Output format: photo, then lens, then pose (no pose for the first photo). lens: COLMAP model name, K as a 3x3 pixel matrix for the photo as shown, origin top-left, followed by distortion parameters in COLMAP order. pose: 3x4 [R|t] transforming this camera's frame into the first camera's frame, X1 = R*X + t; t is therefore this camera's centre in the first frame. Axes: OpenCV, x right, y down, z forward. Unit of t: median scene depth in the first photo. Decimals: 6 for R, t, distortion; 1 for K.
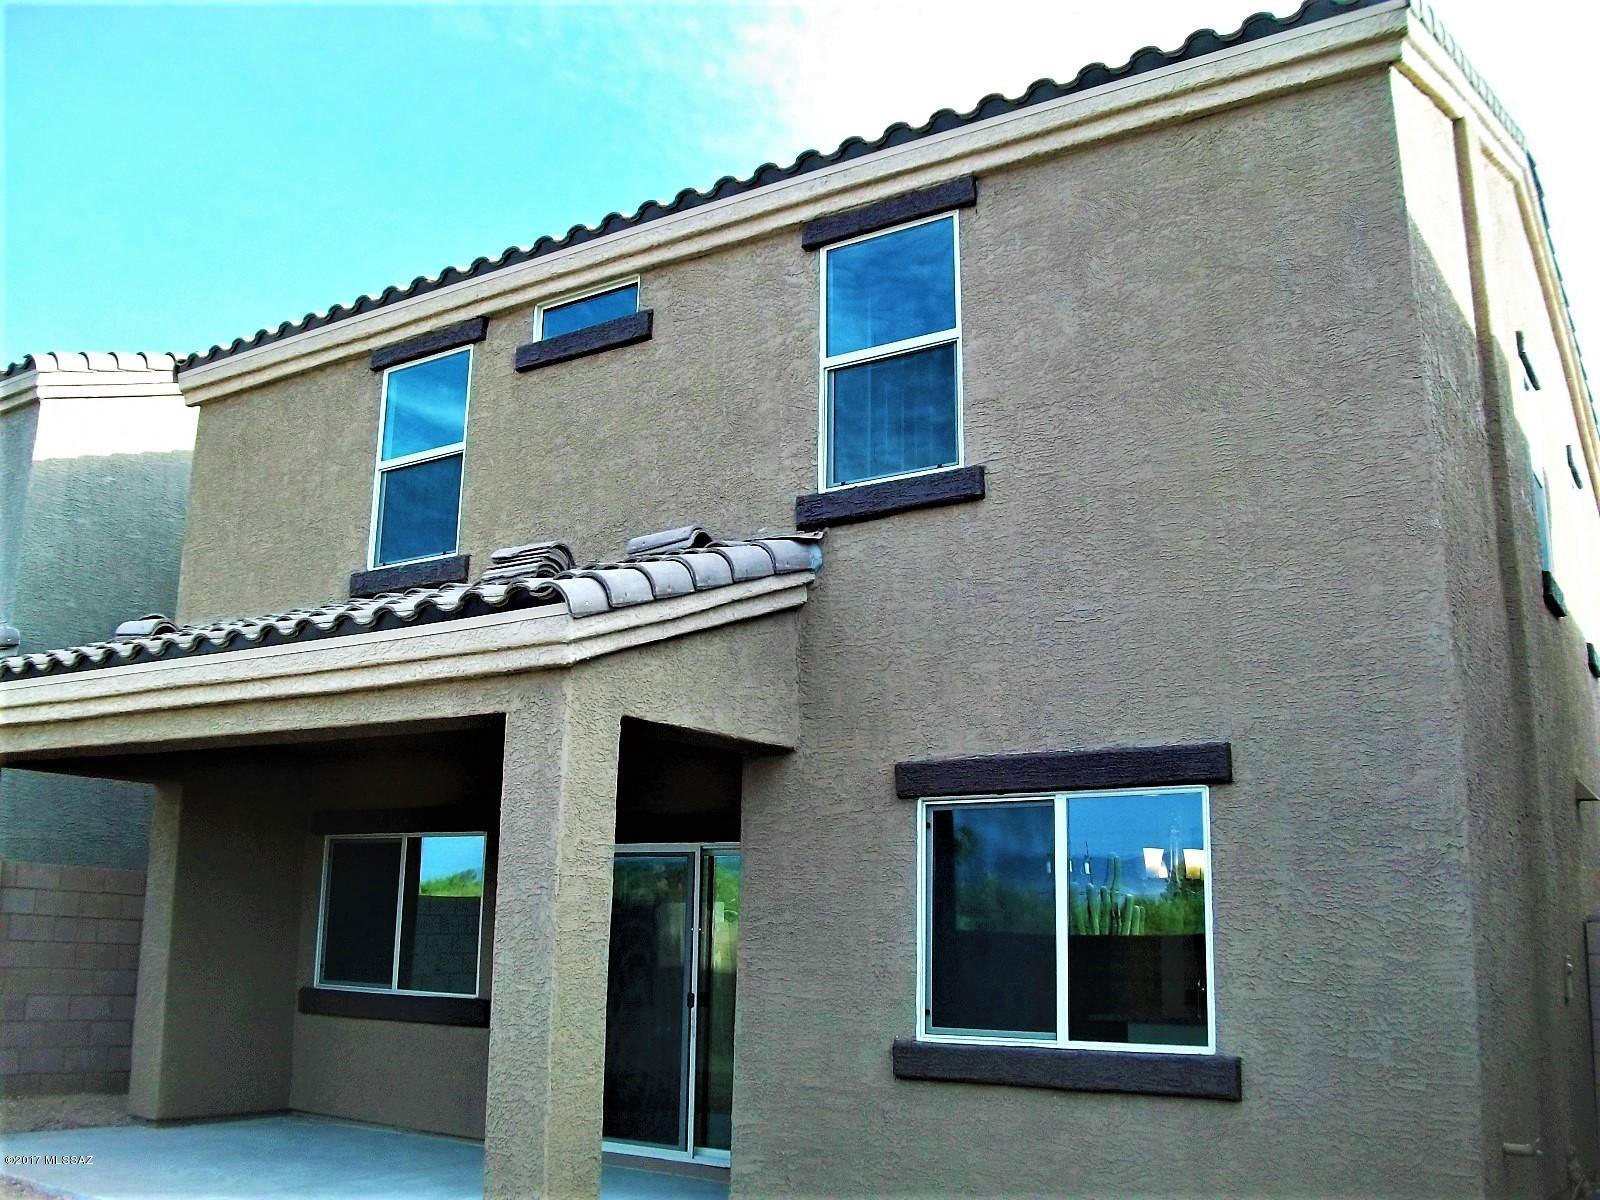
lens RADIAL K [[1718.8, 0, 879.5], [0, 1718.8, 542.2], [0, 0, 1]] dist [-0.105563, 0.000000]
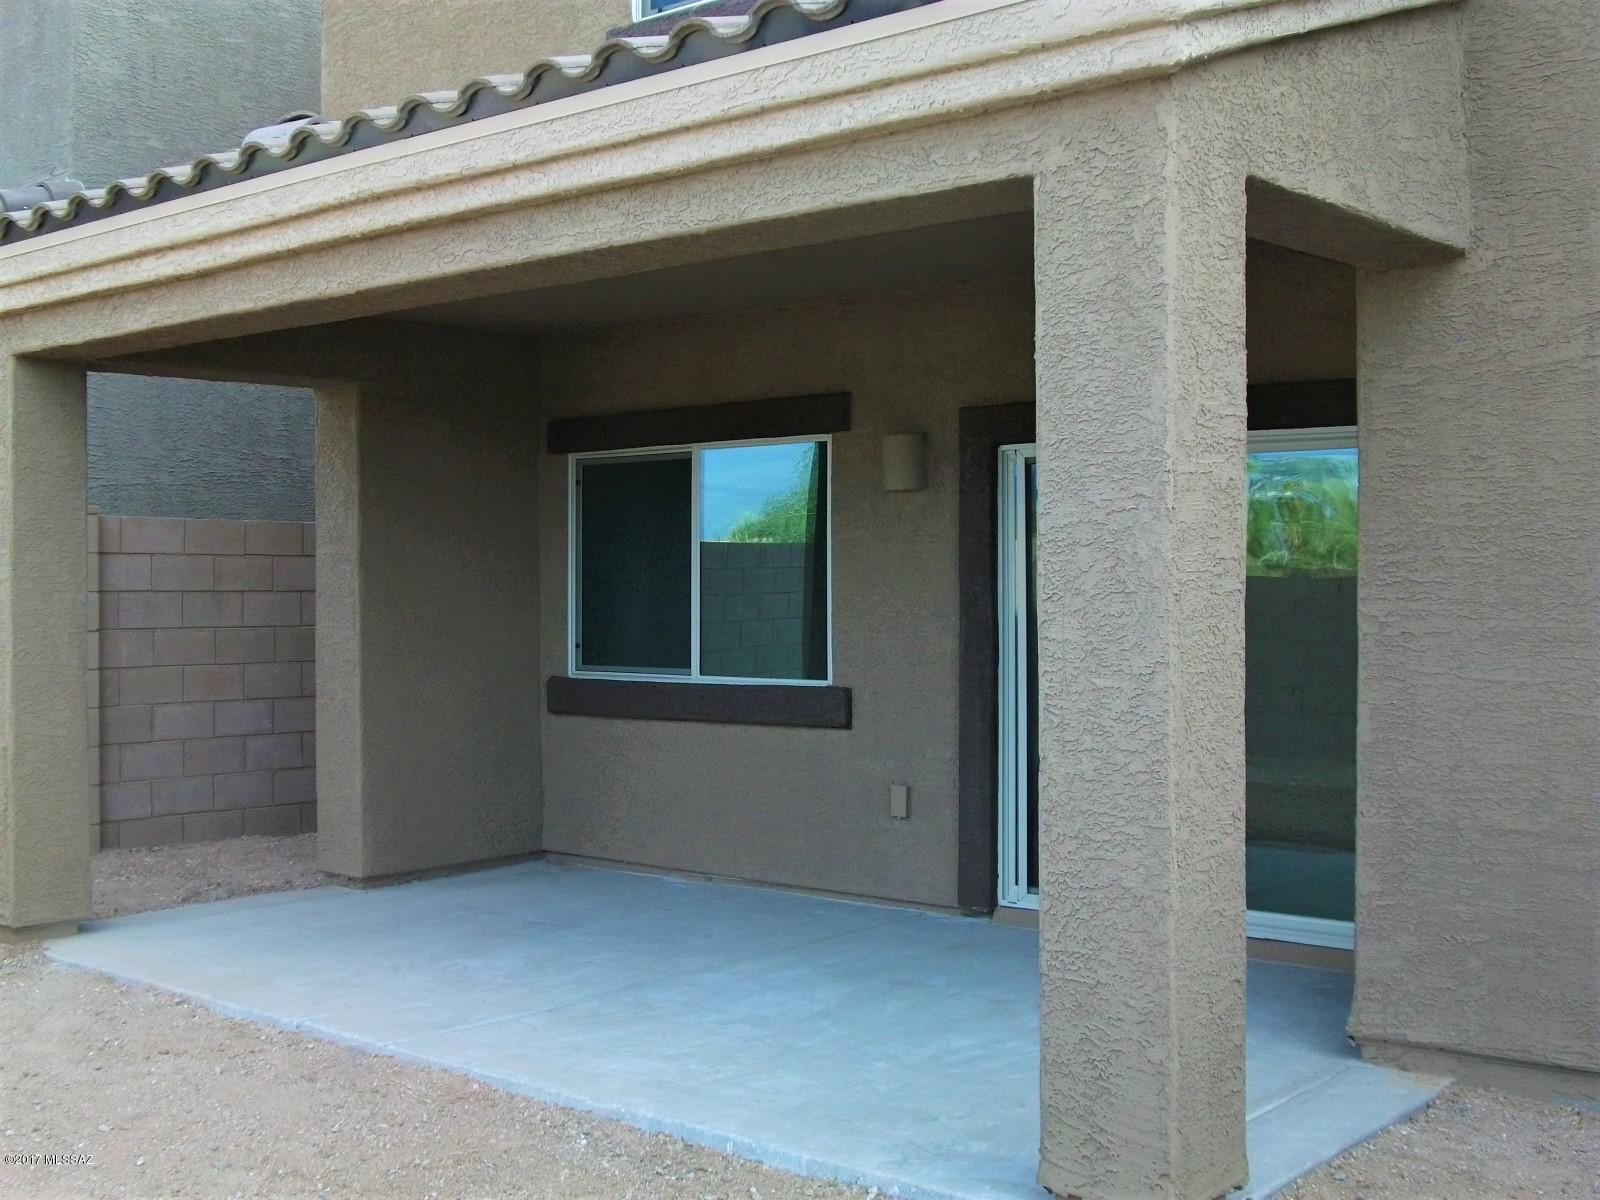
lens RADIAL K [[1908.4, 0, 791.5], [0, 1908.4, 583.0], [0, 0, 1]] dist [-0.066139, 0.000000]
pose [[0.993369, -0.022427, -0.112761, -0.192397], [0.046890, 0.974542, 0.219246, 0.075590], [0.104974, -0.223079, 0.969132, 0.329296]]
